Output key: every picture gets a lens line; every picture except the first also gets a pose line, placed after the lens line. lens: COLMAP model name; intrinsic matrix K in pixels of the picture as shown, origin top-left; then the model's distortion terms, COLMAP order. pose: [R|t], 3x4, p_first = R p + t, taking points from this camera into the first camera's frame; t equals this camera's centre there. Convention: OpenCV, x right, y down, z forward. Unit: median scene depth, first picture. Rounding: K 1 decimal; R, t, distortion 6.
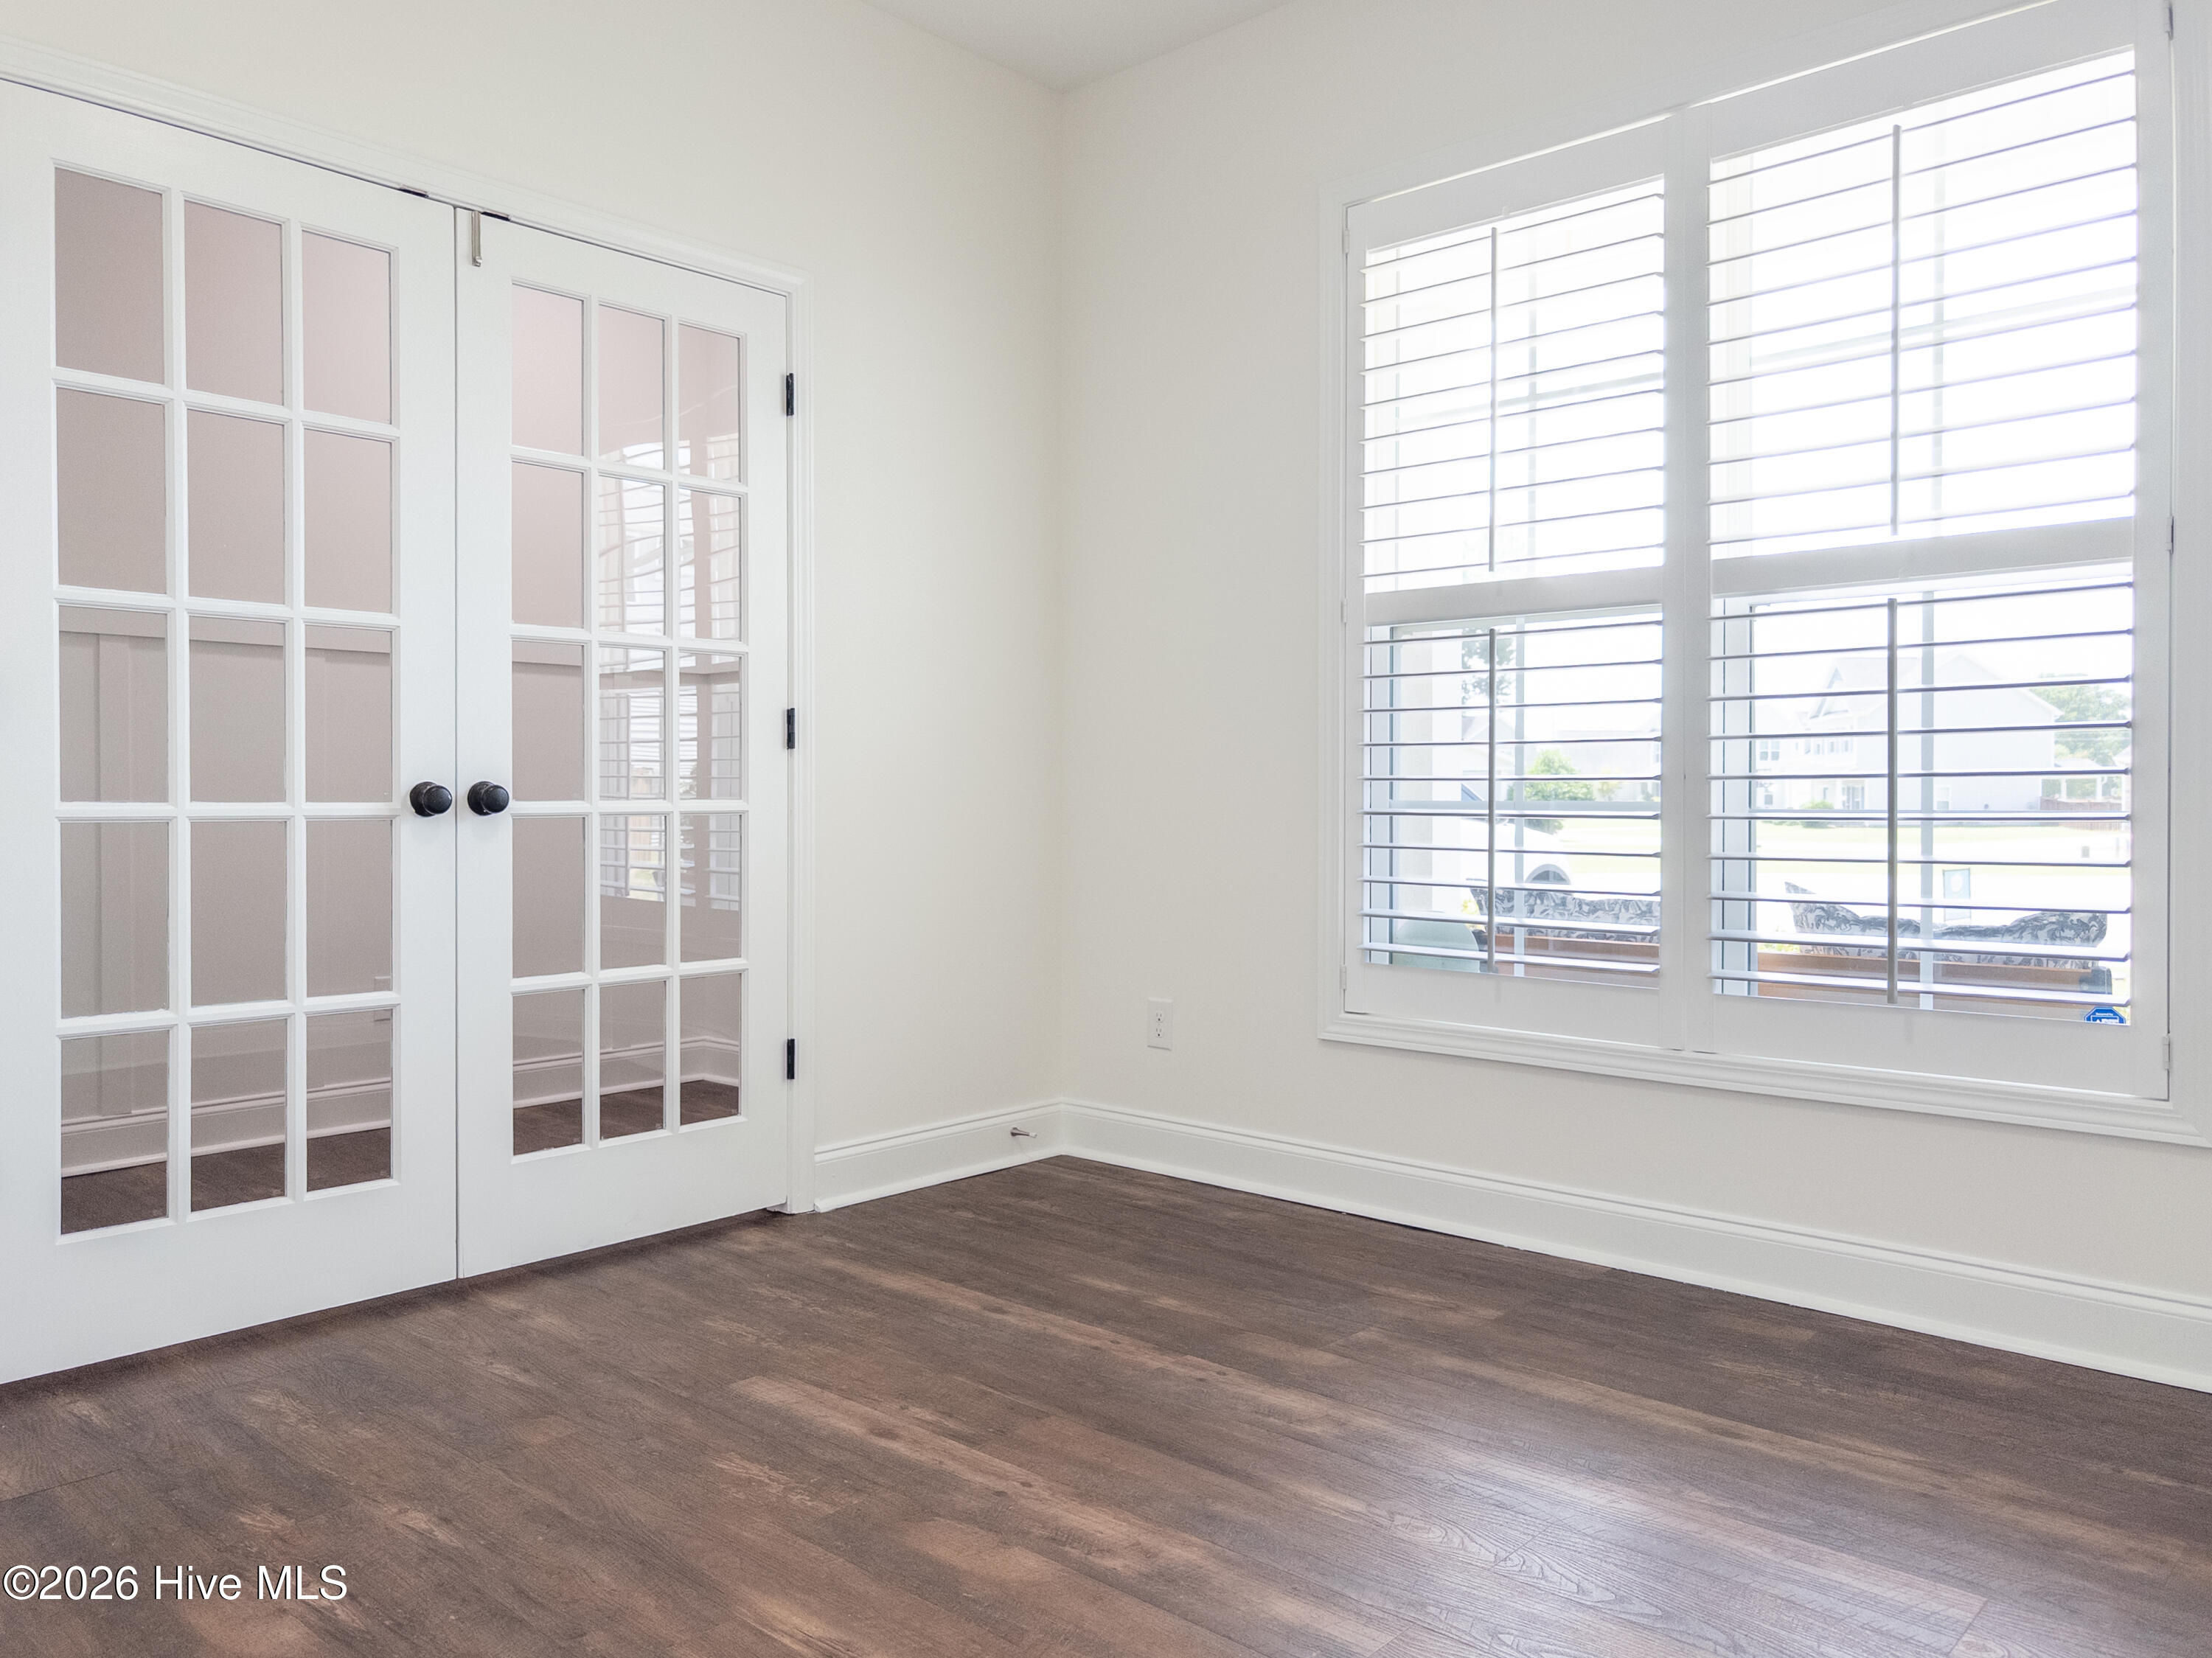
lens RADIAL K [[1692.6, 0, 1106.0], [0, 1692.6, 829.0], [0, 0, 1]] dist [-0.012527, -0.002186]
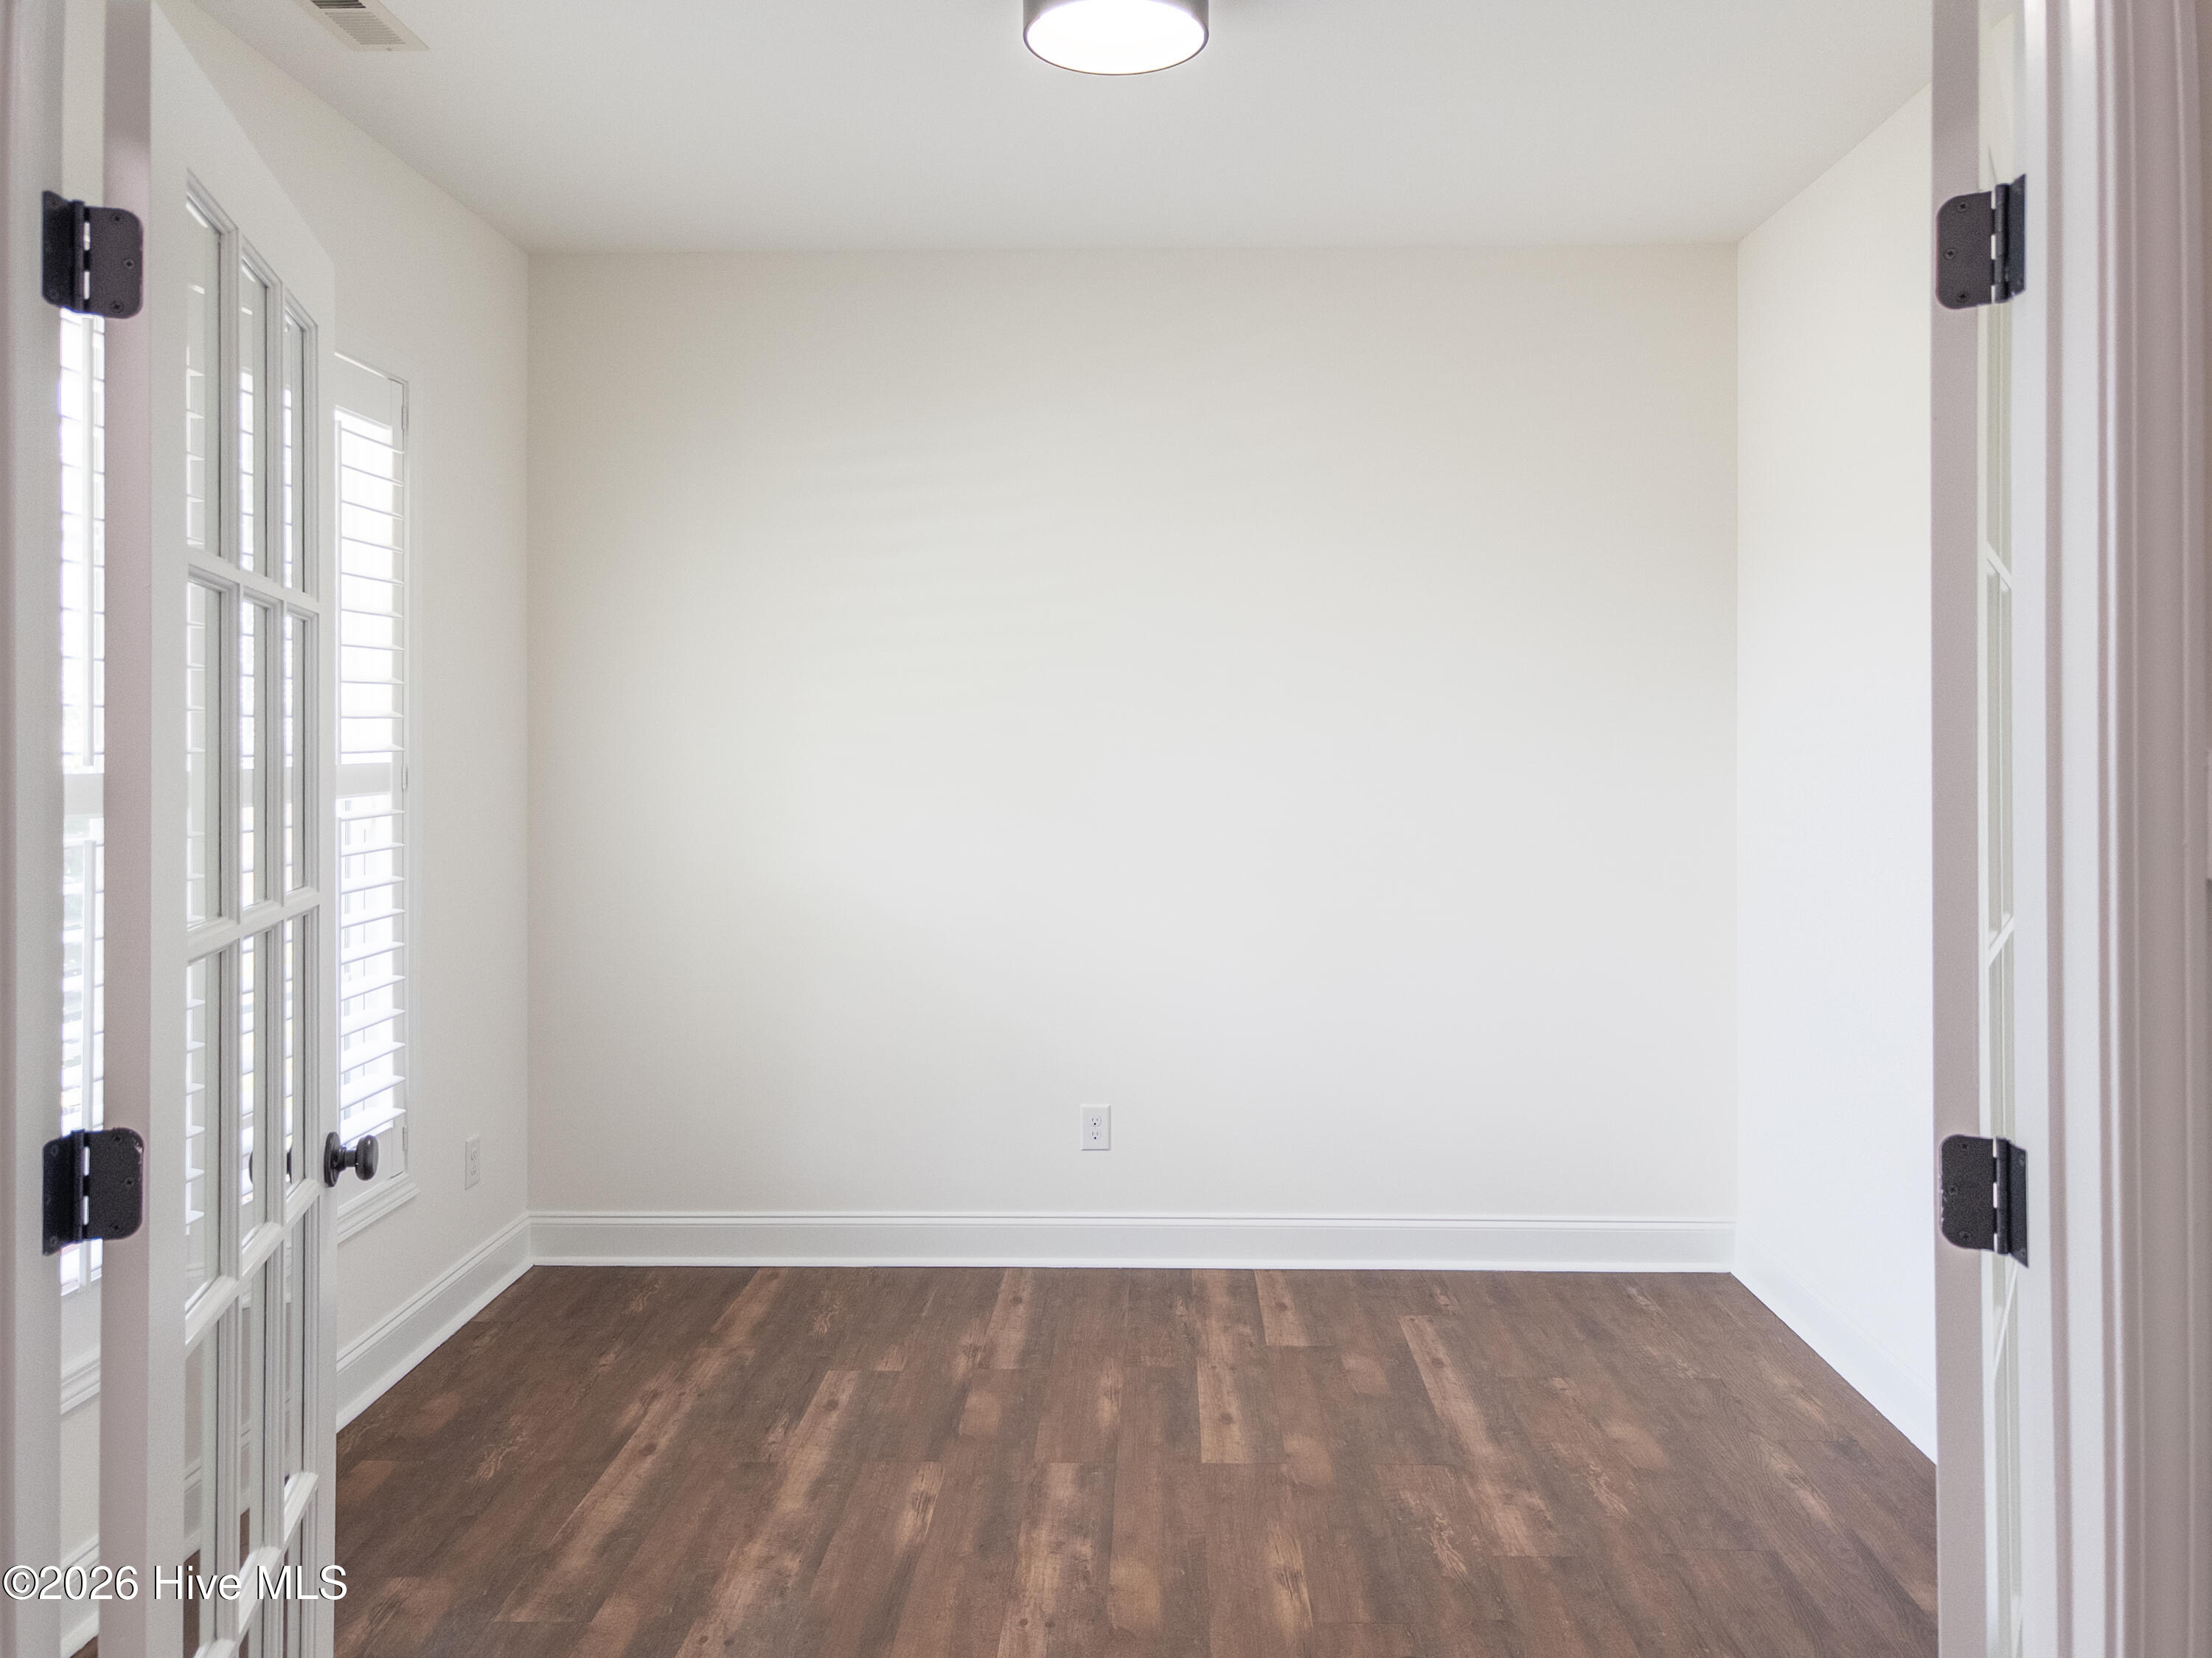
lens RADIAL K [[1616.0, 0, 1106.0], [0, 1616.0, 829.0], [0, 0, 1]] dist [0.018126, 0.005690]
pose [[-0.655165, -0.046503, 0.754053, -0.854367], [0.012126, 0.997328, 0.072042, -0.243301], [-0.755389, 0.056343, -0.652850, 1.524968]]
